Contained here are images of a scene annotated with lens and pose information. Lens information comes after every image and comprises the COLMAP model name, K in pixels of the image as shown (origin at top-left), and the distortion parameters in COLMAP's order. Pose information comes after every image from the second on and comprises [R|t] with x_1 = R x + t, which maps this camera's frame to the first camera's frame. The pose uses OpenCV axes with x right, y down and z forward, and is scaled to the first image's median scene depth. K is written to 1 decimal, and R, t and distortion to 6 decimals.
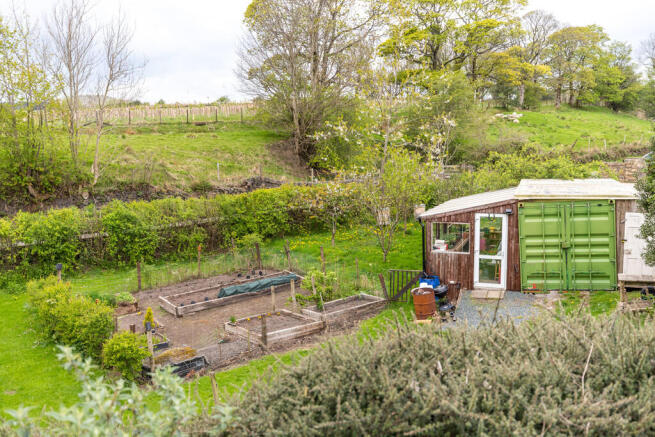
lens RADIAL K [[634.7, 0, 327.1], [0, 634.7, 217.9], [0, 0, 1]] dist [-0.006344, 0.000000]
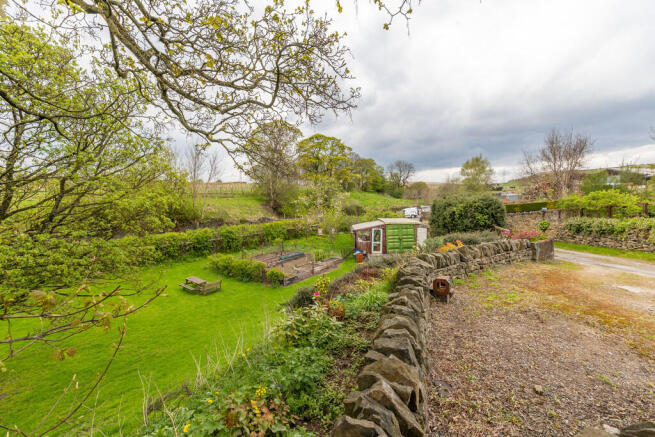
lens RADIAL K [[291.6, 0, 327.8], [0, 291.6, 216.3], [0, 0, 1]] dist [-0.004537, 0.000244]
pose [[0.963413, 0.010713, 0.267809, -0.336777], [0.009436, 0.997226, -0.073838, 0.034633], [-0.267857, 0.073664, 0.960639, -0.288532]]
